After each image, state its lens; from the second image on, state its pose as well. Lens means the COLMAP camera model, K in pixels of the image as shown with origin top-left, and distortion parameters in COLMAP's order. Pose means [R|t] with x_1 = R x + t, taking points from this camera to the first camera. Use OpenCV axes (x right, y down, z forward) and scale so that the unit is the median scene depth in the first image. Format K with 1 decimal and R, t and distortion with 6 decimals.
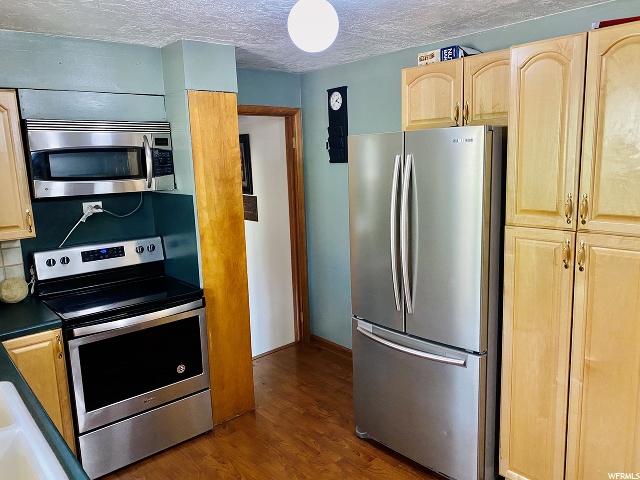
lens RADIAL K [[482.8, 0, 318.2], [0, 482.8, 234.4], [0, 0, 1]] dist [0.063380, -0.091678]
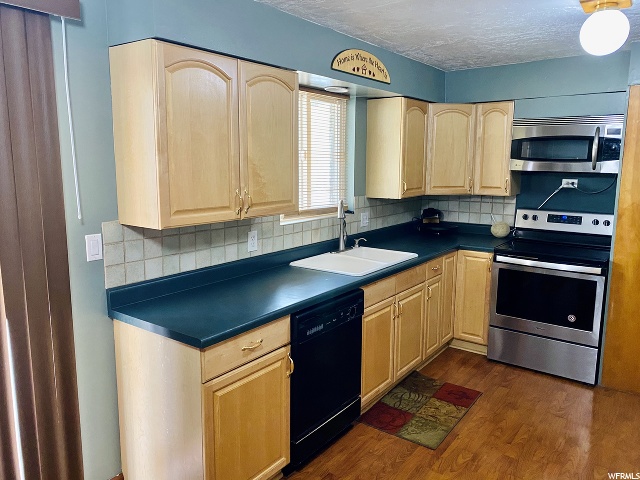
lens RADIAL K [[482.8, 0, 318.2], [0, 482.8, 234.4], [0, 0, 1]] dist [0.063380, -0.091678]
pose [[0.224289, 0.184541, -0.956890, 0.739364], [-0.167079, 0.974650, 0.148804, -0.005077], [0.960093, 0.126501, 0.249436, 0.057364]]
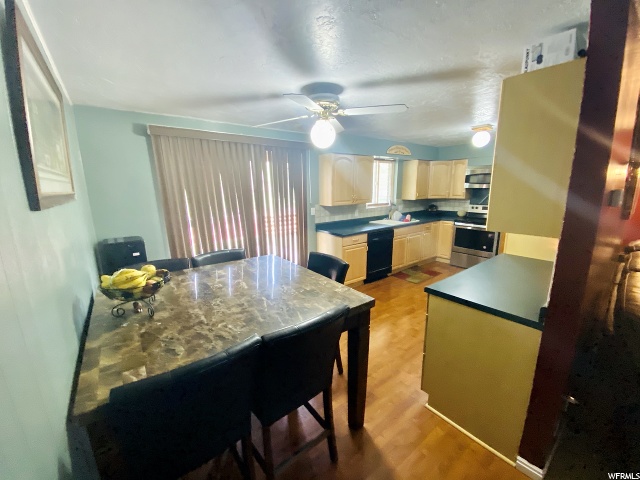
lens RADIAL K [[259.6, 0, 320.0], [0, 259.6, 240.0], [0, 0, 1]] dist [0.007489, -0.000520]
pose [[-0.051012, 0.238162, -0.969885, 1.398313], [-0.140549, 0.959772, 0.243071, -0.019998], [0.988759, 0.148716, -0.015486, -0.000194]]
